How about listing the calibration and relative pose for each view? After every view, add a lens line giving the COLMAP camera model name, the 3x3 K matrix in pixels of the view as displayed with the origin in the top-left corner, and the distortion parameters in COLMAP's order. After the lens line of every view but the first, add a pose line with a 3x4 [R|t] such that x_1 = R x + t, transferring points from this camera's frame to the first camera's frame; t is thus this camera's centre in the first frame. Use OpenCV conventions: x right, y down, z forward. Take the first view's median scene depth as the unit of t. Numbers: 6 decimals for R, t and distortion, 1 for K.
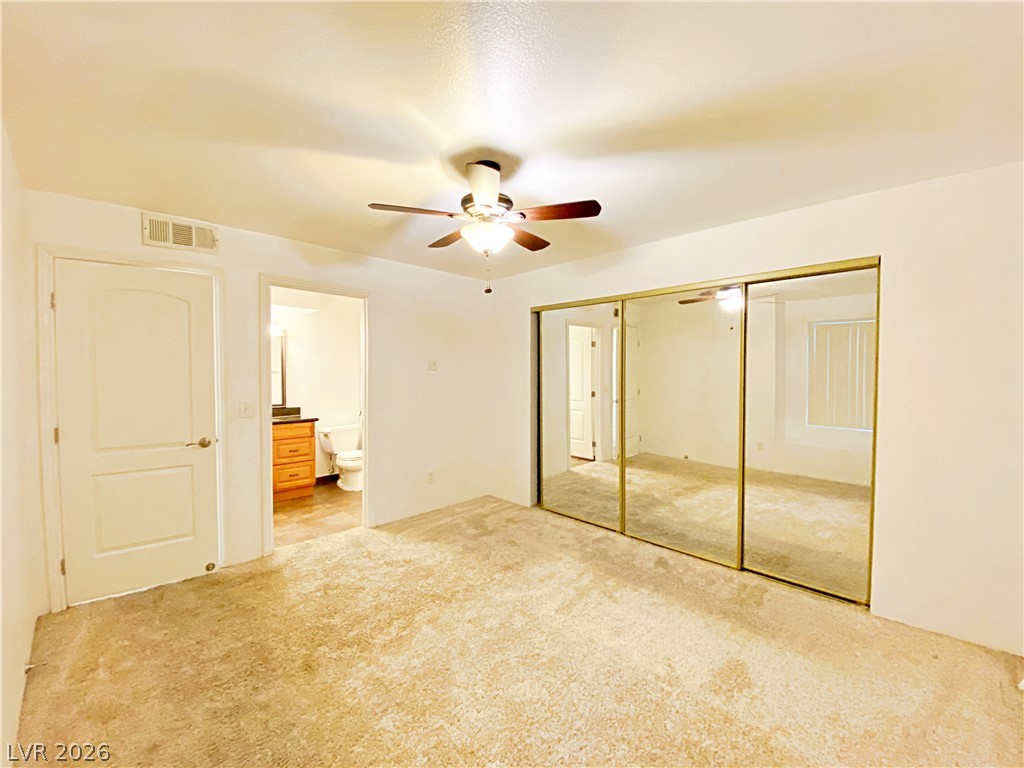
lens RADIAL K [[422.8, 0, 511.6], [0, 422.8, 385.9], [0, 0, 1]] dist [0.015439, -0.017323]
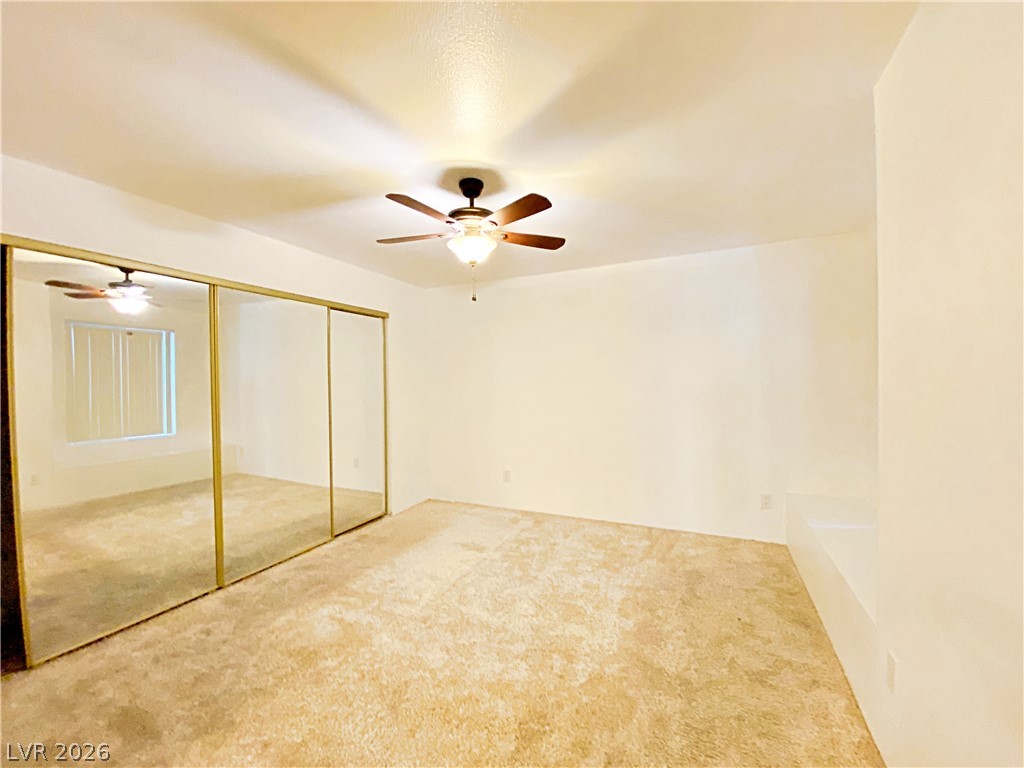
lens RADIAL K [[422.8, 0, 511.6], [0, 422.8, 385.9], [0, 0, 1]] dist [0.015439, -0.017323]
pose [[-0.366862, -0.006667, 0.930251, -0.759584], [0.045070, 0.998673, 0.024931, -0.016275], [-0.929183, 0.051073, -0.366075, 0.908646]]
